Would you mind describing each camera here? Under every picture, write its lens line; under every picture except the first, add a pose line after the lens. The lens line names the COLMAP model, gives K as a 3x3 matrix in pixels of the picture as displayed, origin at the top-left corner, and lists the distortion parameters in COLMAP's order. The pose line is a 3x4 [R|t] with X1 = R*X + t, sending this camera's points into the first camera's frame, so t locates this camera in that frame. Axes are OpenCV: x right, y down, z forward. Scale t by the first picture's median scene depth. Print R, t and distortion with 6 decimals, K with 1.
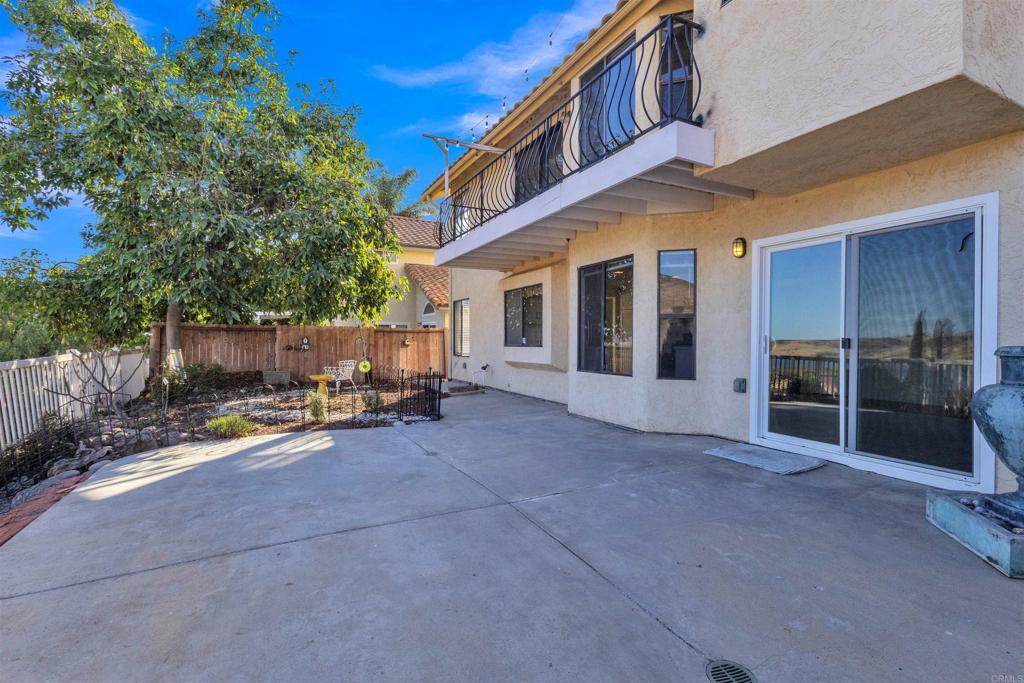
lens RADIAL K [[472.0, 0, 512.0], [0, 472.0, 341.5], [0, 0, 1]] dist [0.001723, -0.000267]
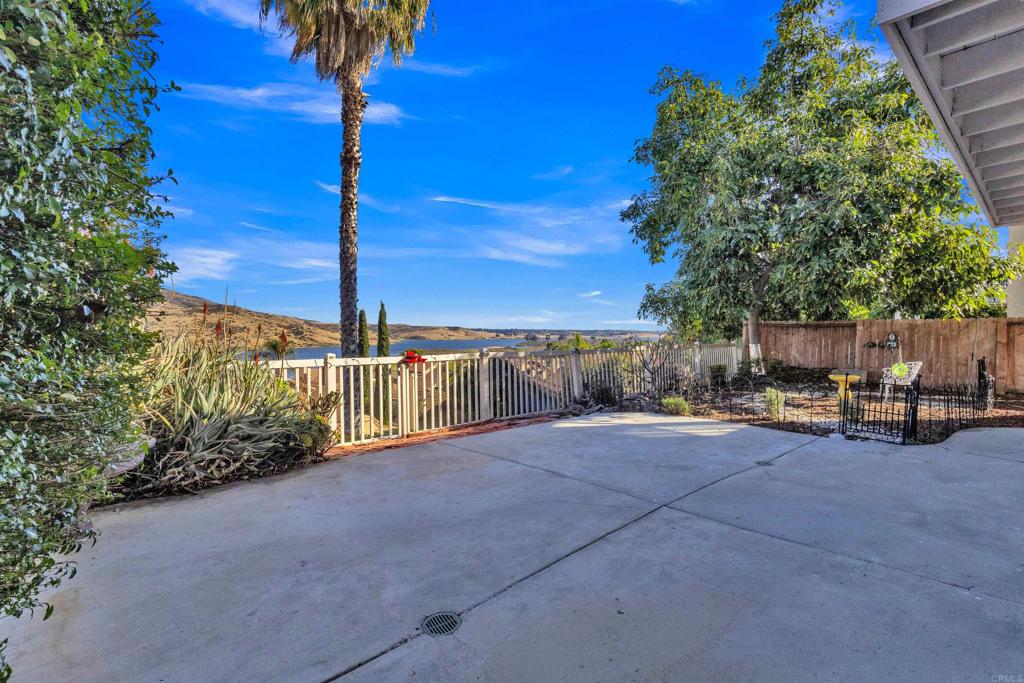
lens RADIAL K [[472.0, 0, 512.0], [0, 472.0, 341.5], [0, 0, 1]] dist [0.001723, -0.000267]
pose [[0.244554, 0.007892, -0.969604, 0.928374], [0.001238, 0.999964, 0.008452, -0.005602], [0.969635, -0.003267, 0.244536, 0.496609]]
